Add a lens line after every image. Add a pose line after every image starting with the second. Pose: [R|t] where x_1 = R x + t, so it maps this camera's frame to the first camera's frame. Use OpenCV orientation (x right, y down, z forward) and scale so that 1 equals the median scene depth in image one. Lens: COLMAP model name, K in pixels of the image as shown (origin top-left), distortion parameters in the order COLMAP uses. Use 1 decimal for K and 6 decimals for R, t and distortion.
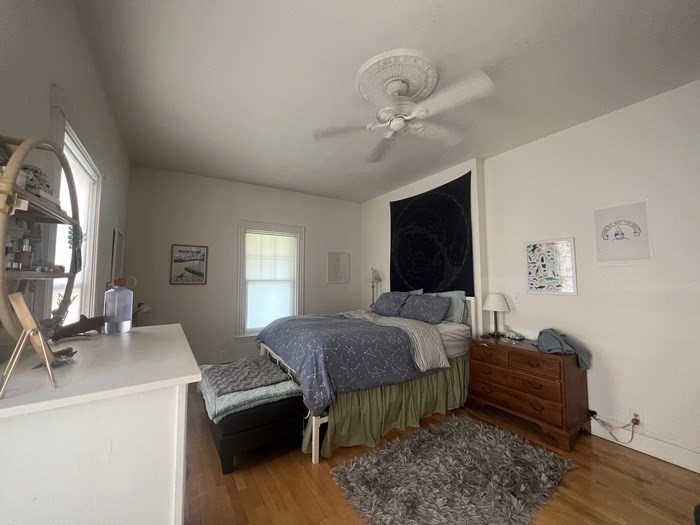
lens RADIAL K [[279.6, 0, 348.7], [0, 279.6, 260.4], [0, 0, 1]] dist [0.000327, 0.000051]
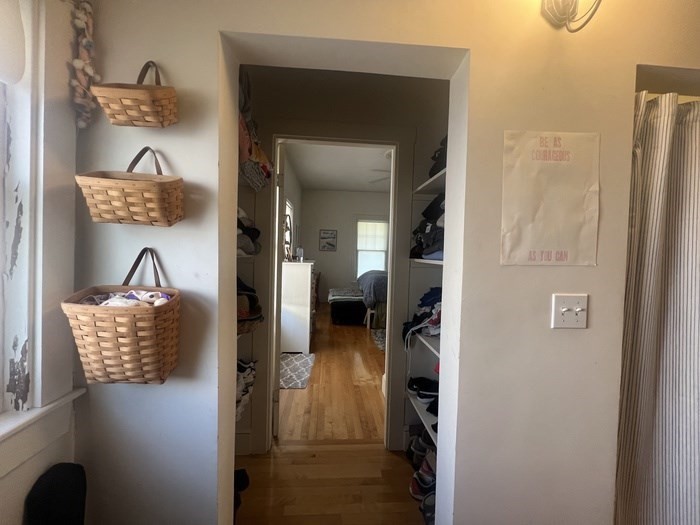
lens RADIAL K [[279.6, 0, 348.7], [0, 279.6, 260.4], [0, 0, 1]] dist [0.000327, 0.000051]
pose [[0.876461, 0.049003, -0.478972, 0.457825], [-0.007512, 0.996078, 0.088161, -0.017281], [0.481414, -0.073672, 0.873392, -0.581388]]
